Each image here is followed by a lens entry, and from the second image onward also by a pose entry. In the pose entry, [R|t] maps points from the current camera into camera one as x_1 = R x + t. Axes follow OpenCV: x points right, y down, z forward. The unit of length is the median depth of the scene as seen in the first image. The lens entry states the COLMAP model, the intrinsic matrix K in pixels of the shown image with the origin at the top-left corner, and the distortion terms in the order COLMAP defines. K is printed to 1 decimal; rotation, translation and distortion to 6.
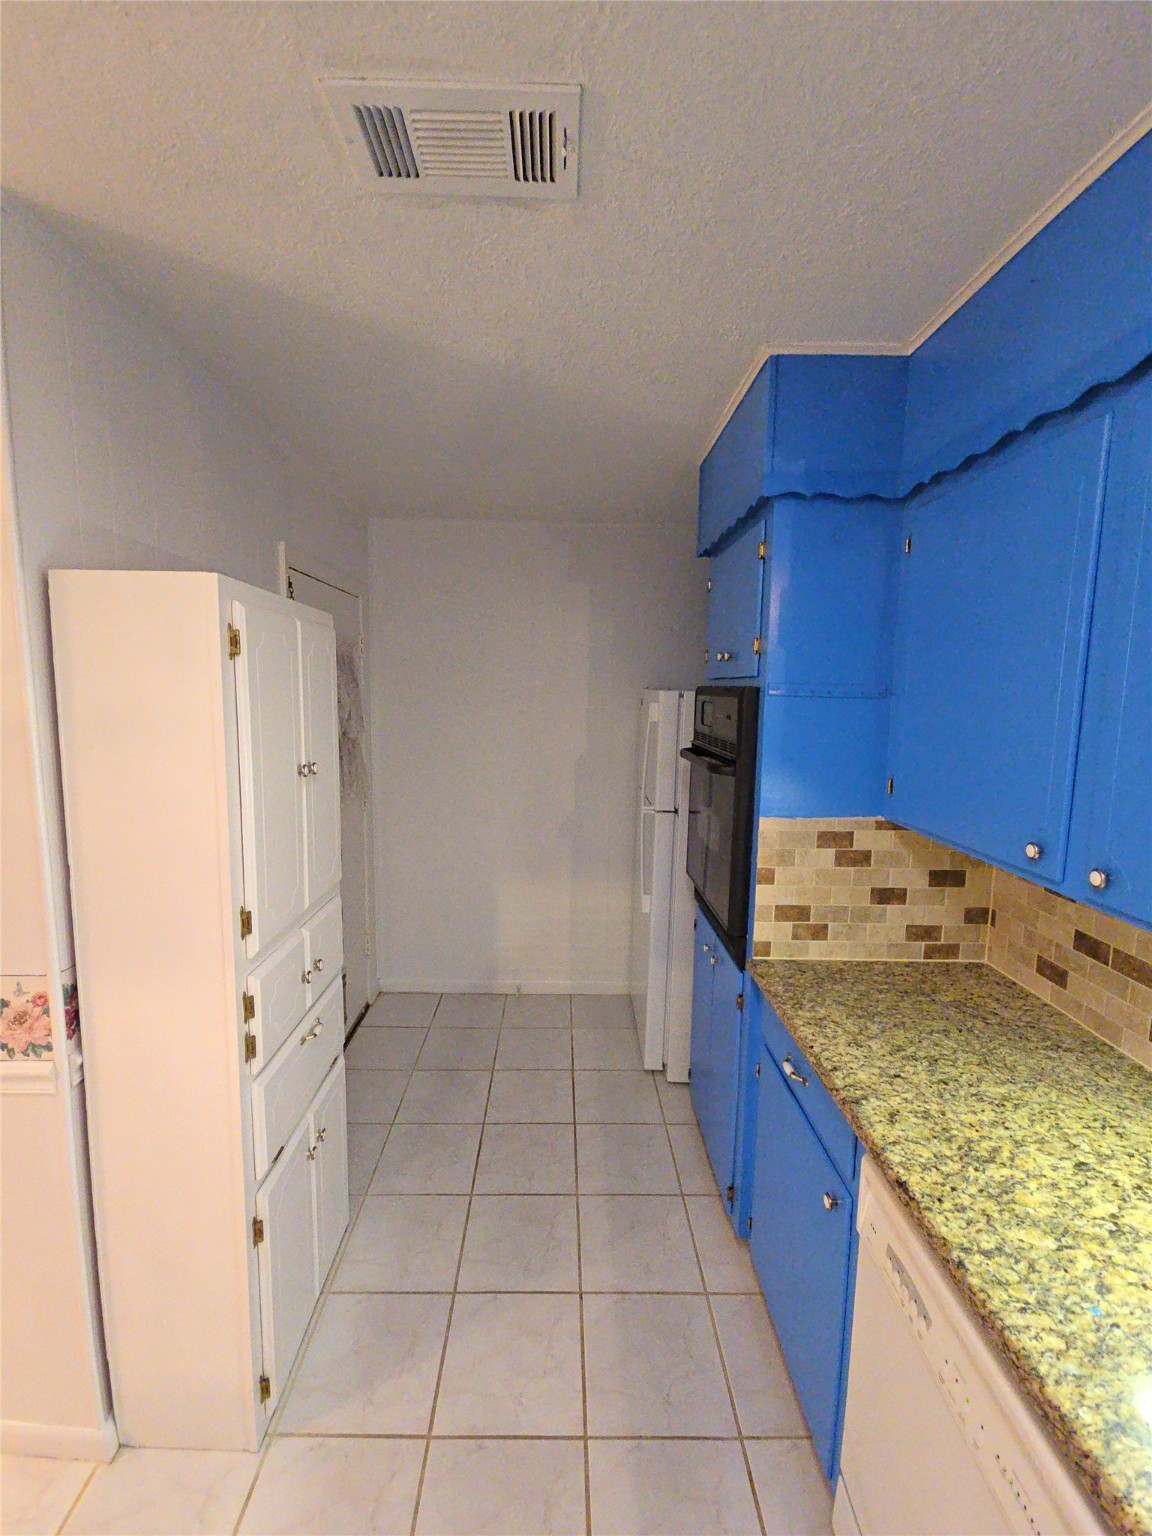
lens RADIAL K [[643.4, 0, 570.1], [0, 643.4, 769.6], [0, 0, 1]] dist [0.013278, -0.008773]
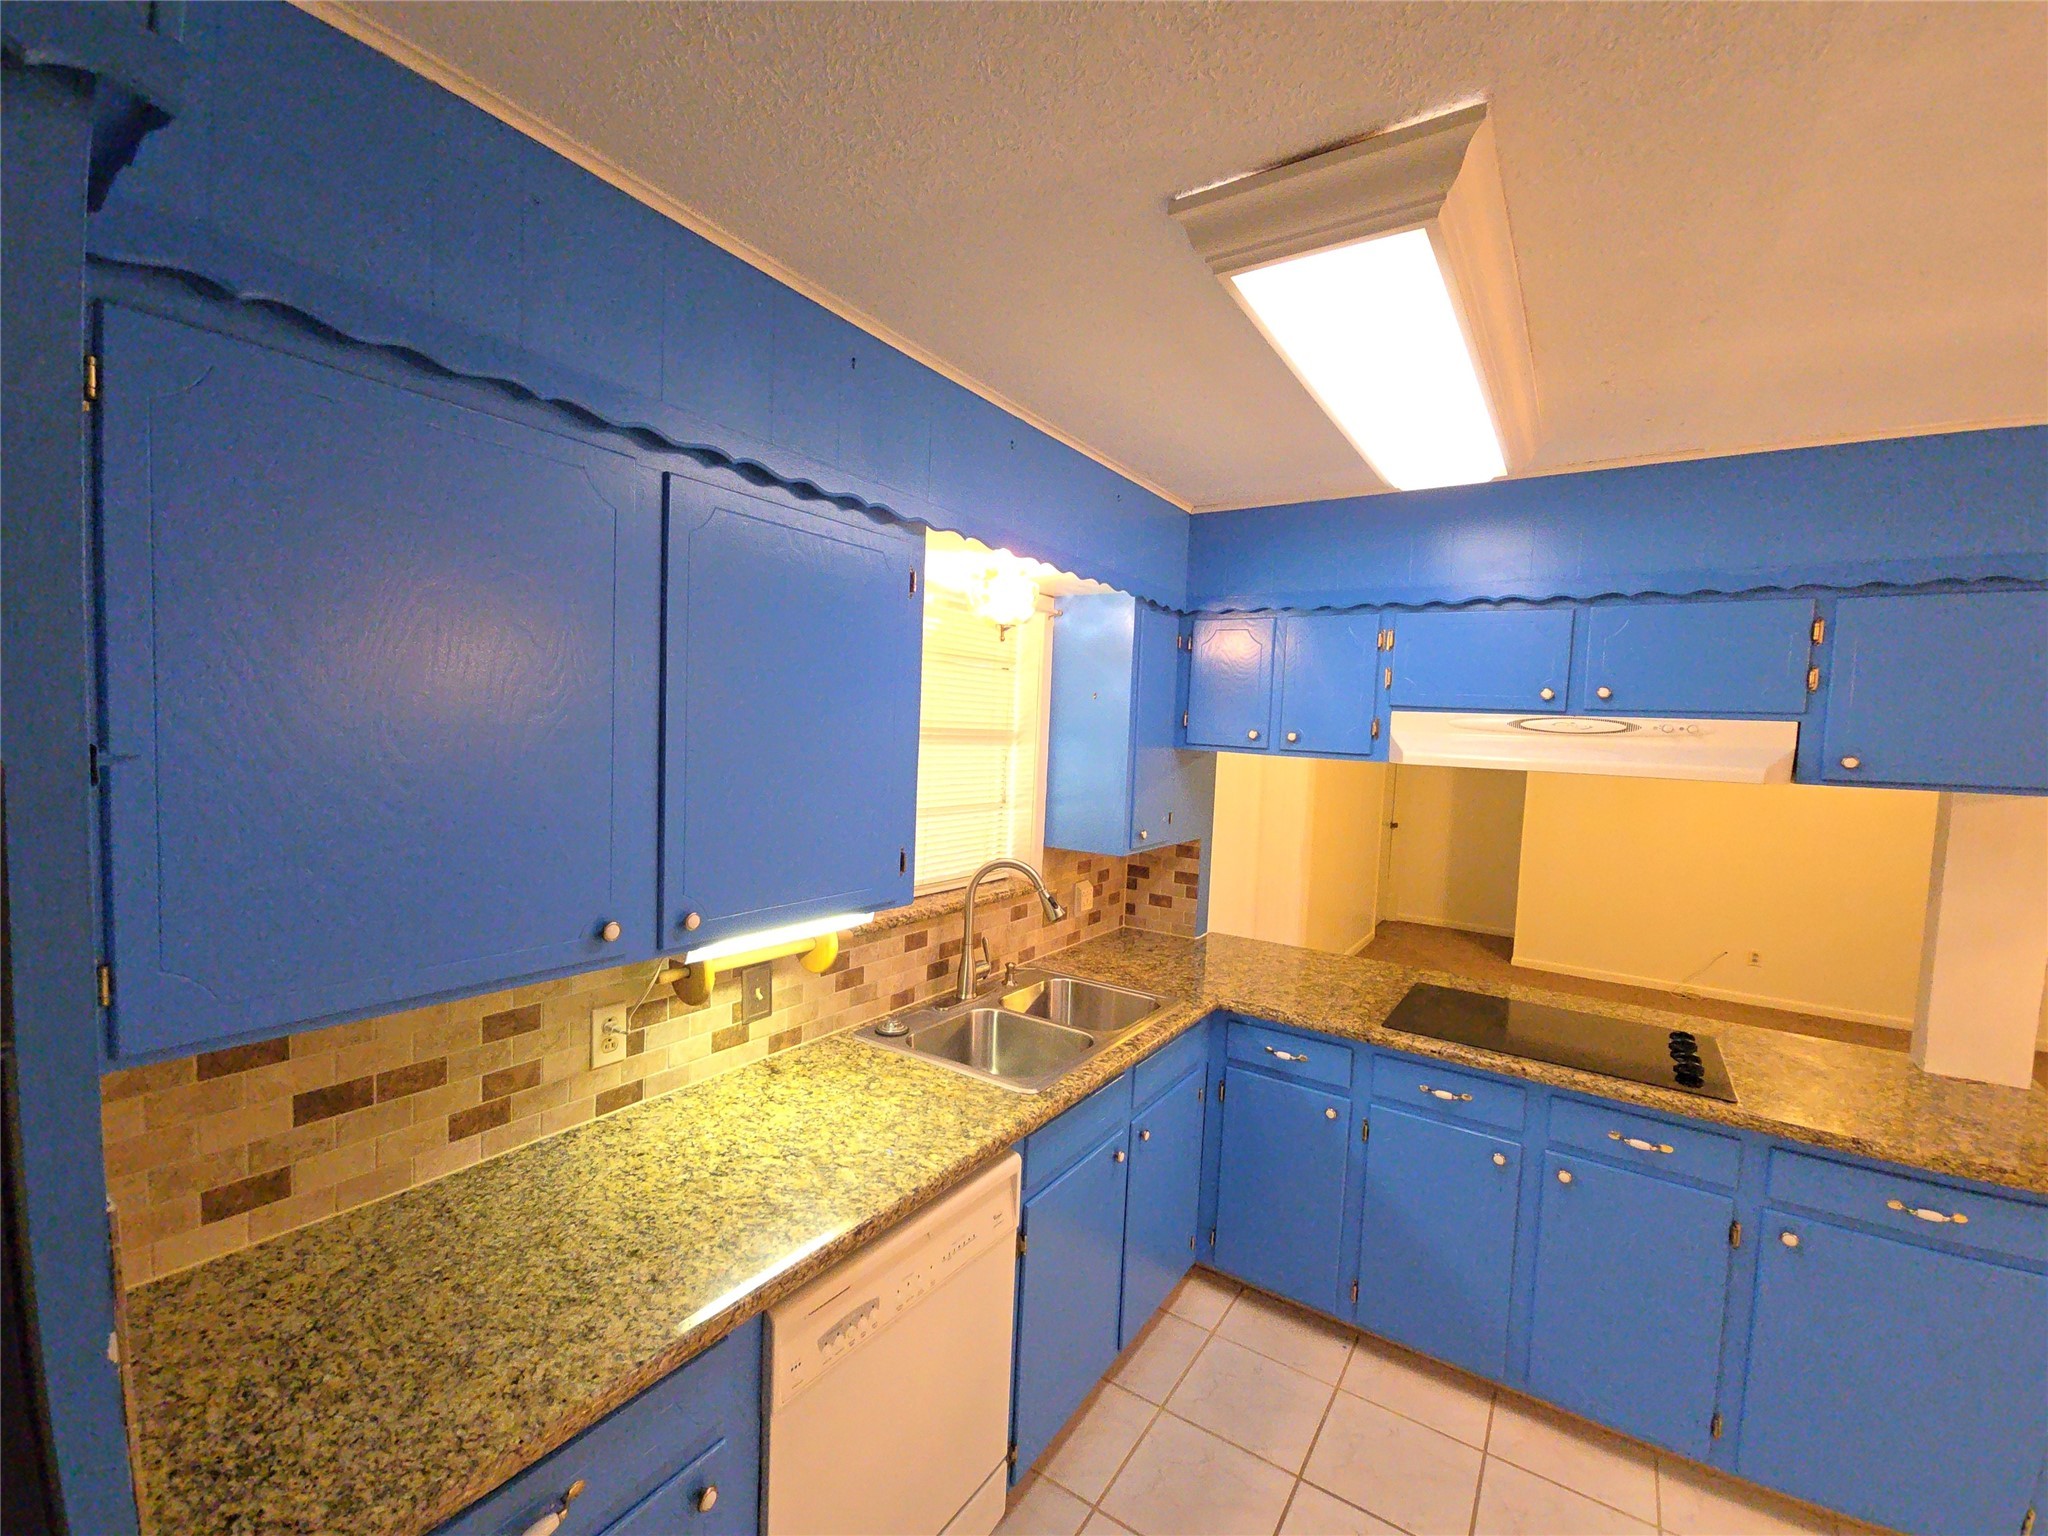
lens RADIAL K [[857.9, 0, 1027.6], [0, 857.9, 775.7], [0, 0, 1]] dist [0.013278, -0.008773]
pose [[-0.824339, -0.077459, 0.560771, -0.320664], [0.018669, 0.986336, 0.163687, -0.222959], [-0.565788, 0.145403, -0.811629, 1.390124]]
